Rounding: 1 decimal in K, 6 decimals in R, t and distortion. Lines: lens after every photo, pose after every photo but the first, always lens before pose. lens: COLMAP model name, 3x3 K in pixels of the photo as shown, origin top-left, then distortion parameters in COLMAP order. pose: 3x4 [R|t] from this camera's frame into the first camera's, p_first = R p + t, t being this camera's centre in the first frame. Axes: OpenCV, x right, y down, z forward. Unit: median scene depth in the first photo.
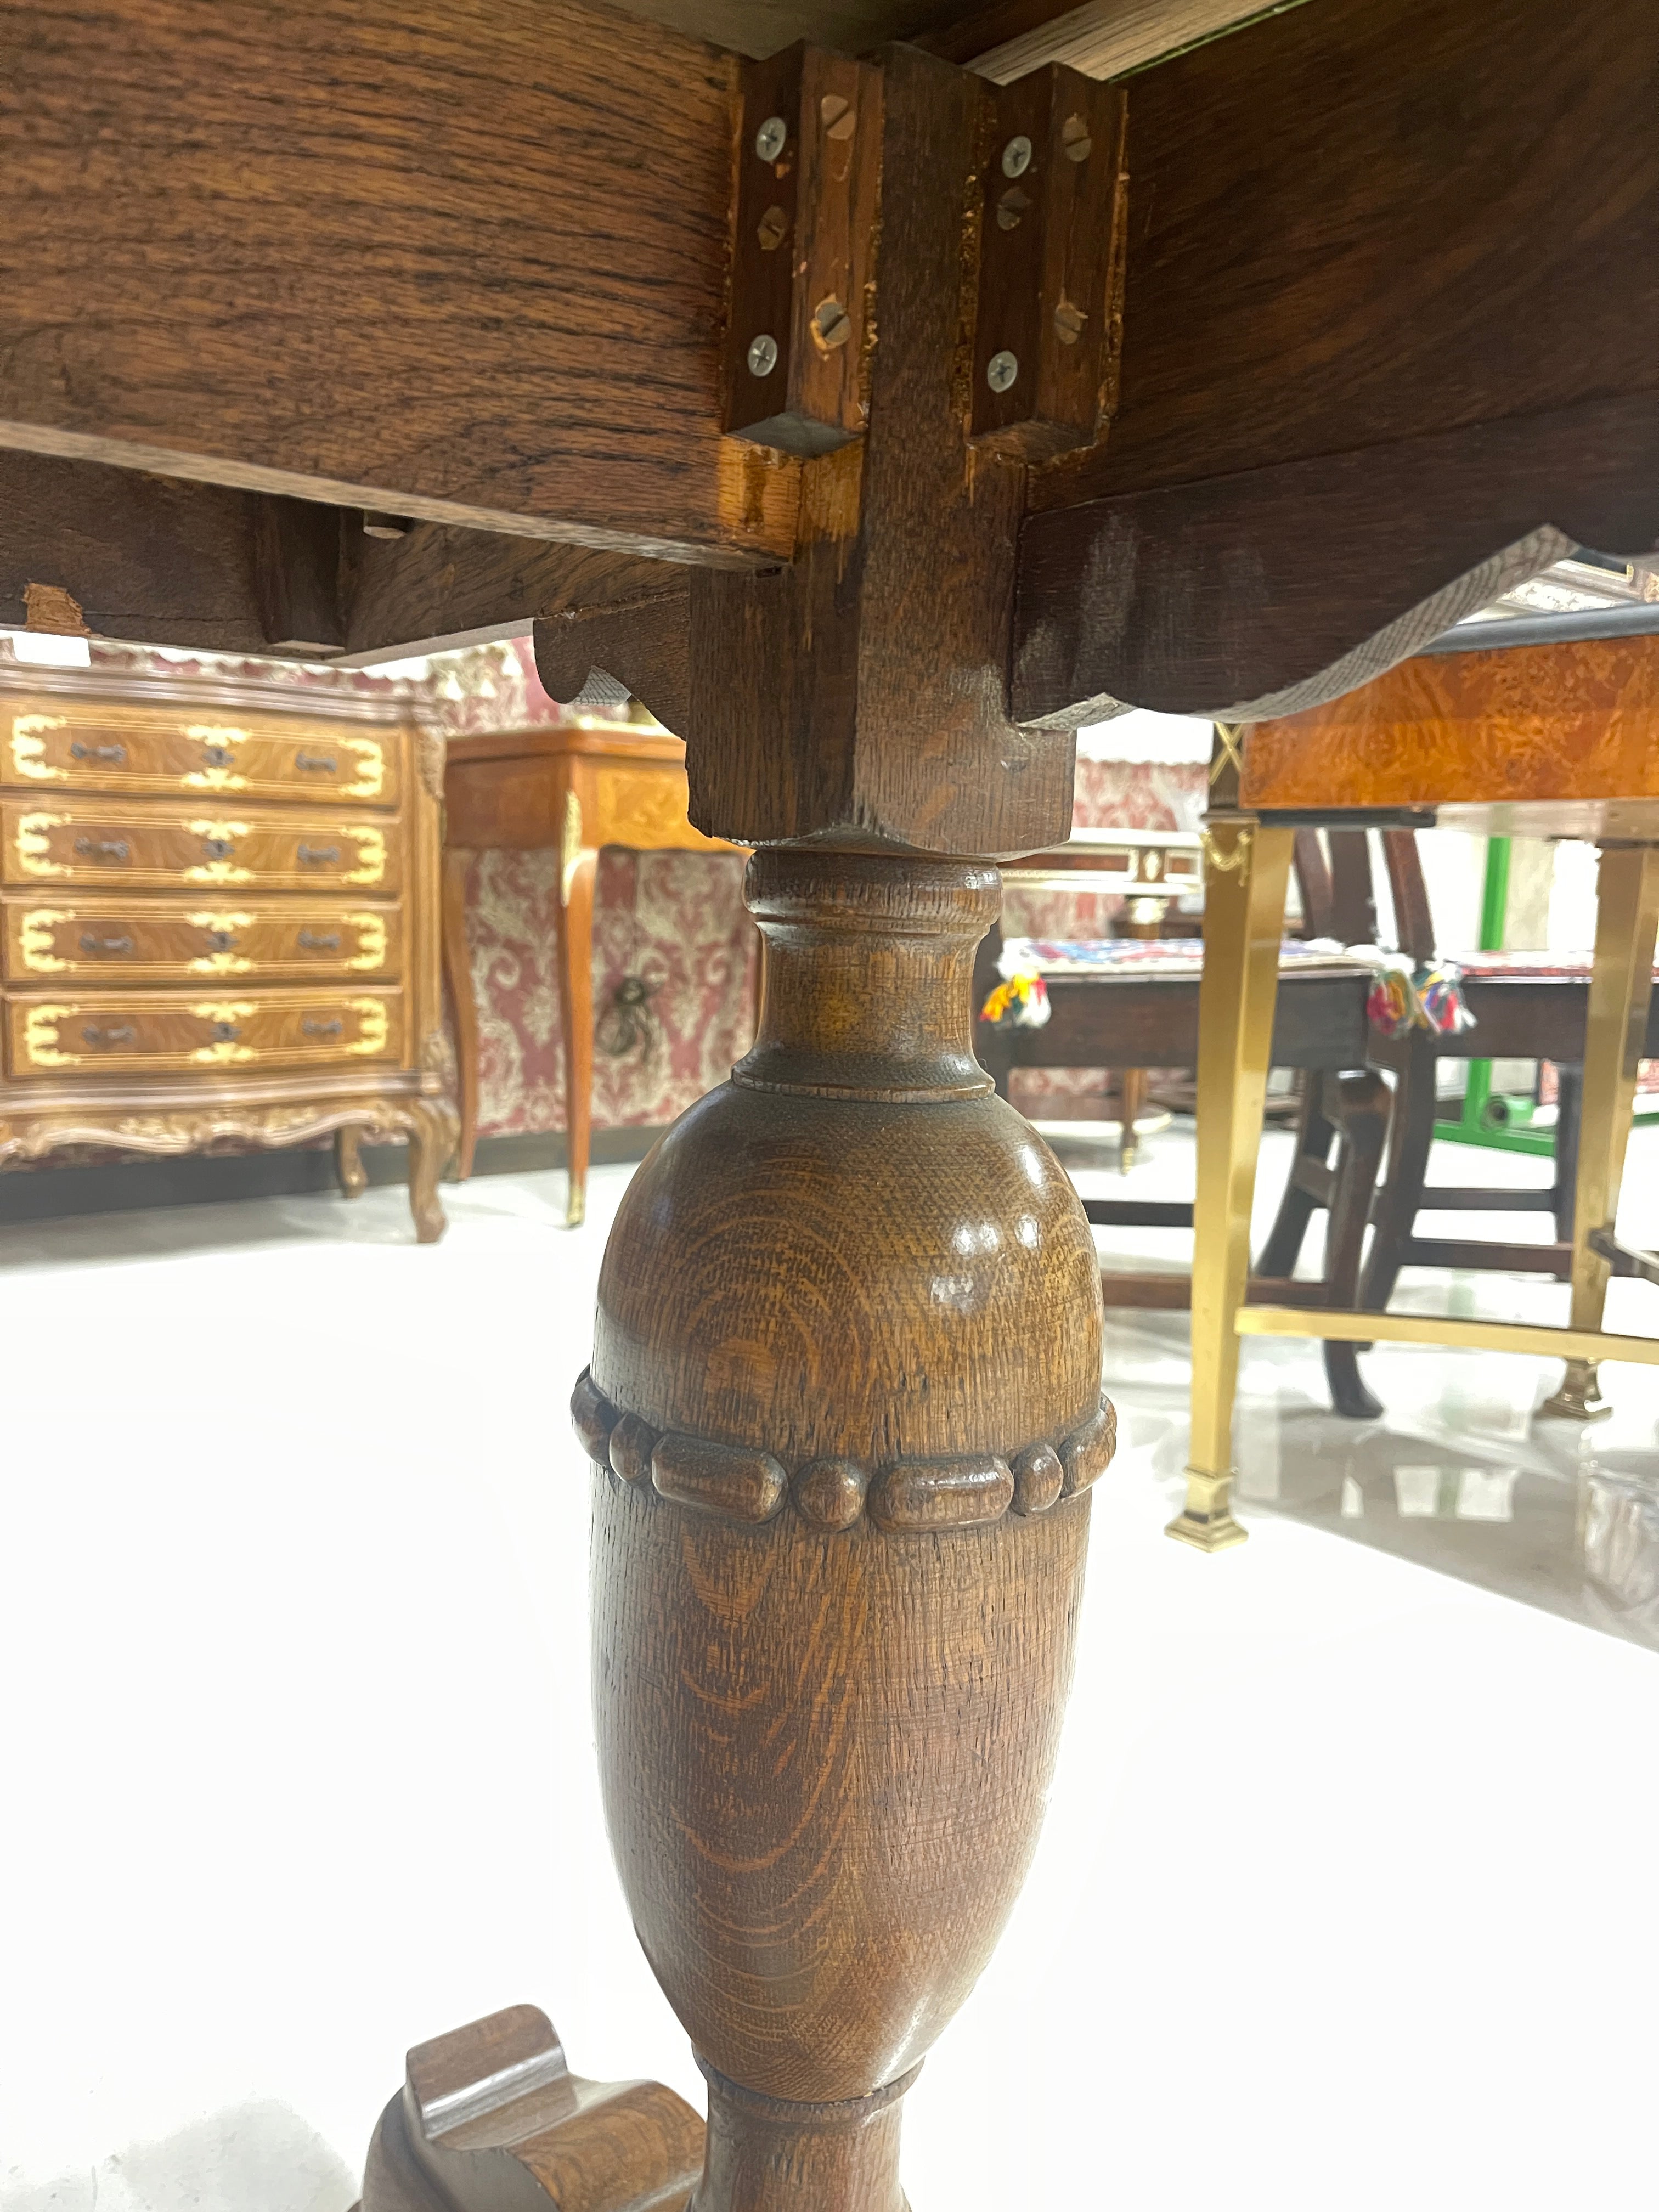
lens RADIAL K [[1698.7, 0, 843.1], [0, 1698.7, 1112.2], [0, 0, 1]] dist [0.053412, -0.111600]
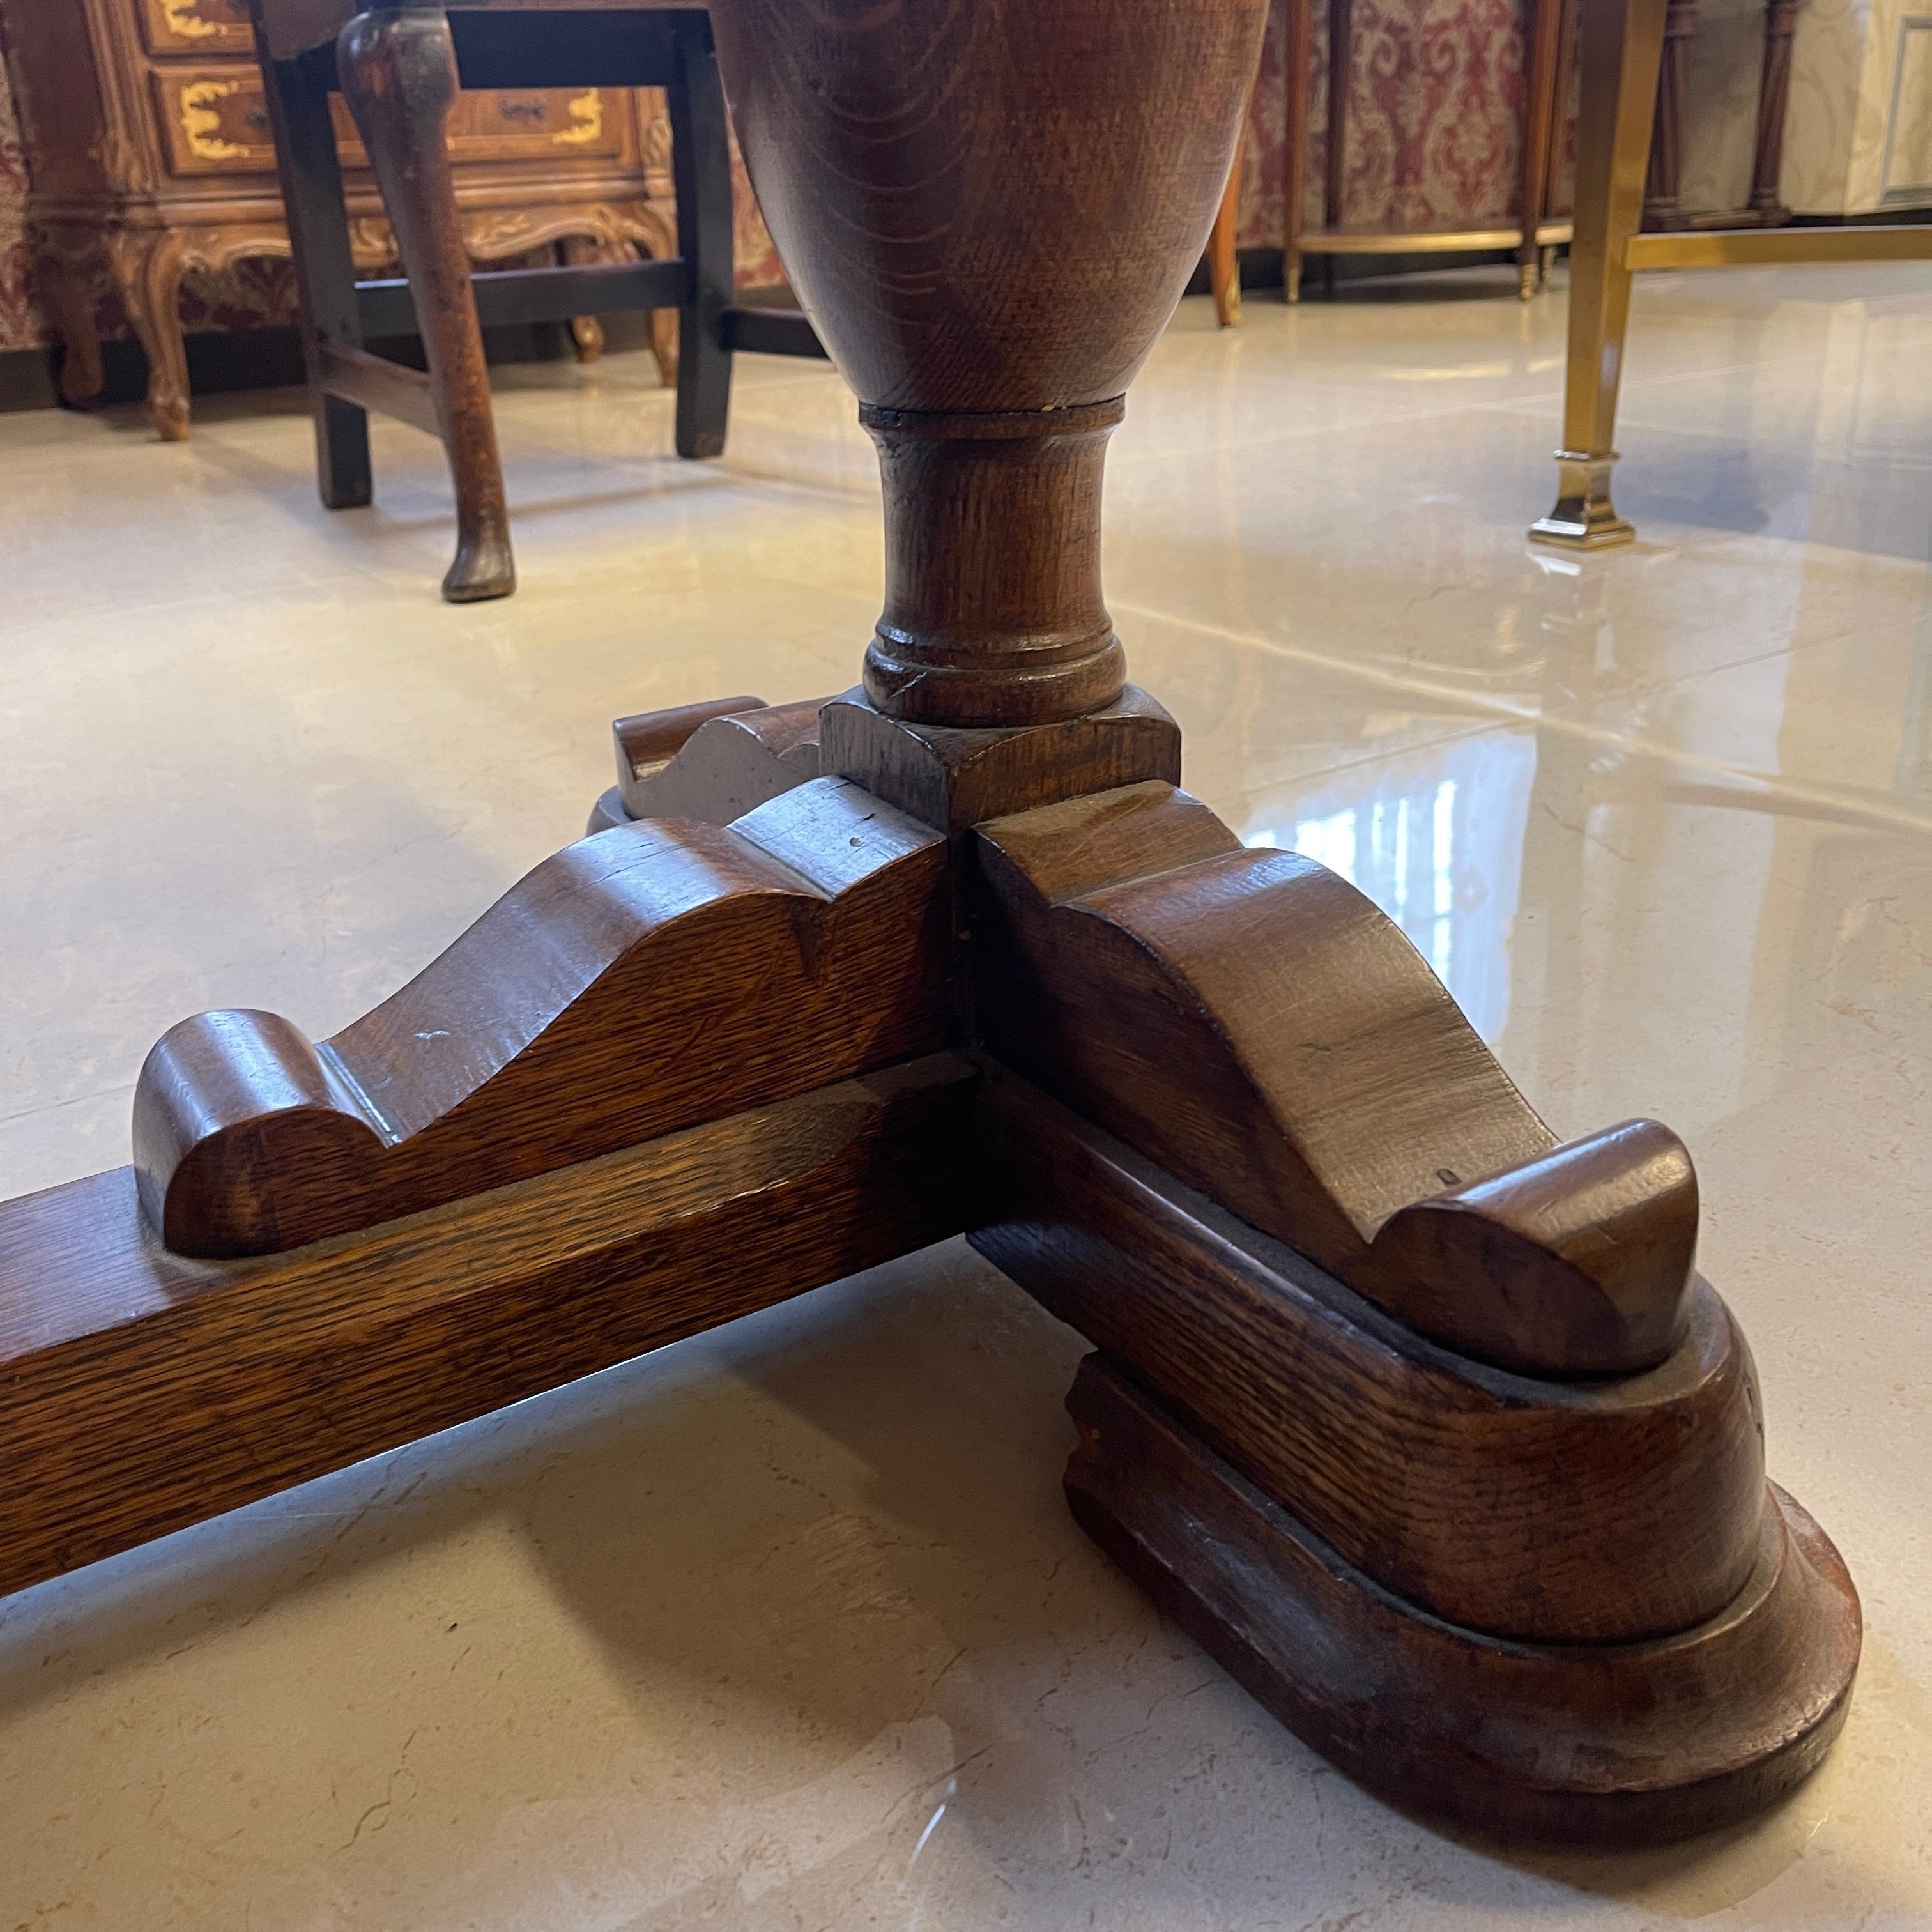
lens RADIAL K [[1974.0, 0, 964.7], [0, 1974.0, 927.0], [0, 0, 1]] dist [0.060162, -0.081268]
pose [[0.992239, -0.025455, -0.121711, 0.016430], [0.055733, 0.966037, 0.252320, 0.104194], [0.111154, -0.257145, 0.959959, -0.010887]]
